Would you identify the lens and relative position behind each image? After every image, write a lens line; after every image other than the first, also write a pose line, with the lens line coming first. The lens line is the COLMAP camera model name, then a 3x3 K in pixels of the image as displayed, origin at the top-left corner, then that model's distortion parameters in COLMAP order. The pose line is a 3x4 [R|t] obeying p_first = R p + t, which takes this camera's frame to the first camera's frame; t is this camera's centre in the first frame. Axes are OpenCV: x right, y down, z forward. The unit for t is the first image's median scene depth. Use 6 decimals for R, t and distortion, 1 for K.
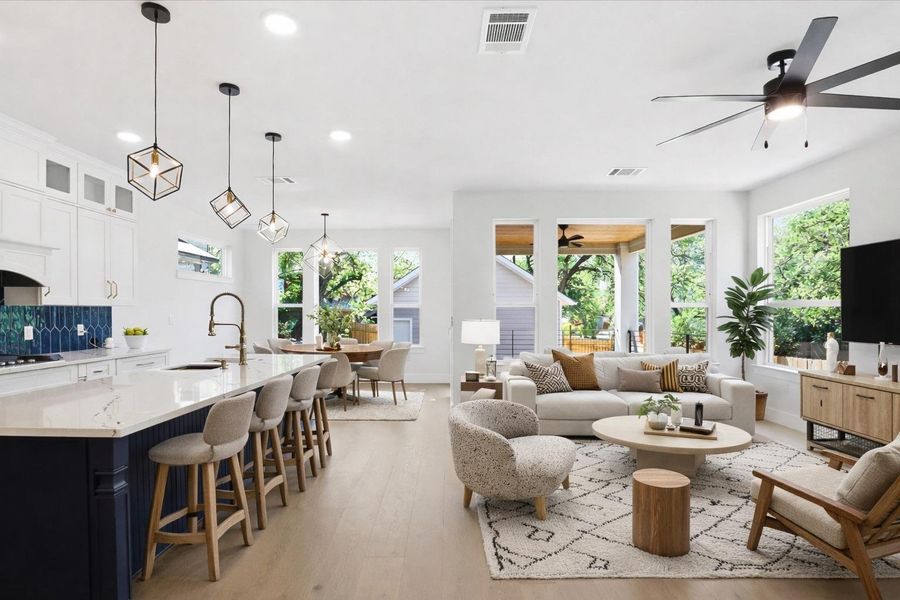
lens RADIAL K [[434.1, 0, 447.9], [0, 434.1, 312.4], [0, 0, 1]] dist [-0.001709, -0.000183]
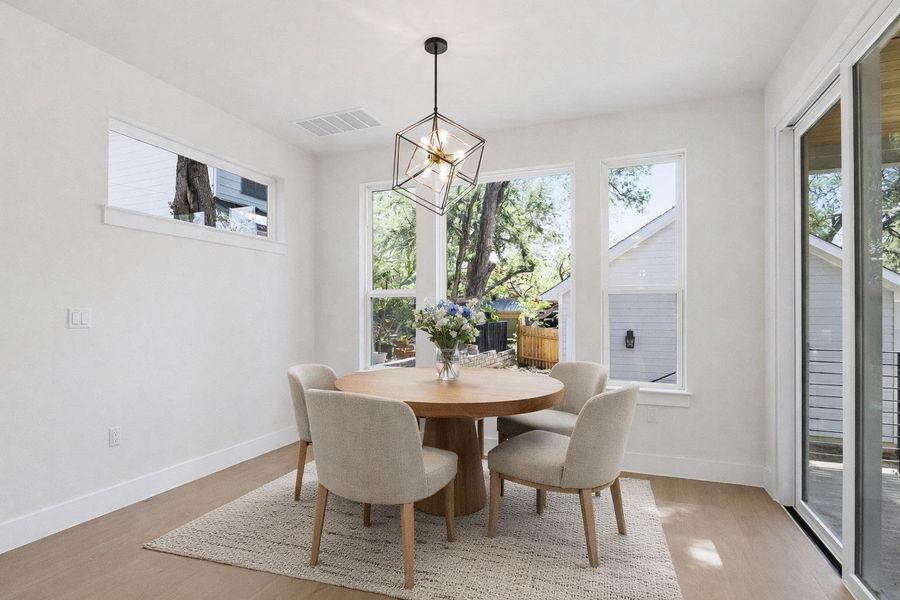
lens RADIAL K [[434.1, 0, 447.9], [0, 434.1, 312.4], [0, 0, 1]] dist [-0.001709, -0.000183]
pose [[0.923856, -0.007217, -0.382673, -0.080067], [0.001818, 0.999894, -0.014468, 0.014620], [0.382737, 0.012670, 0.923771, 0.413044]]
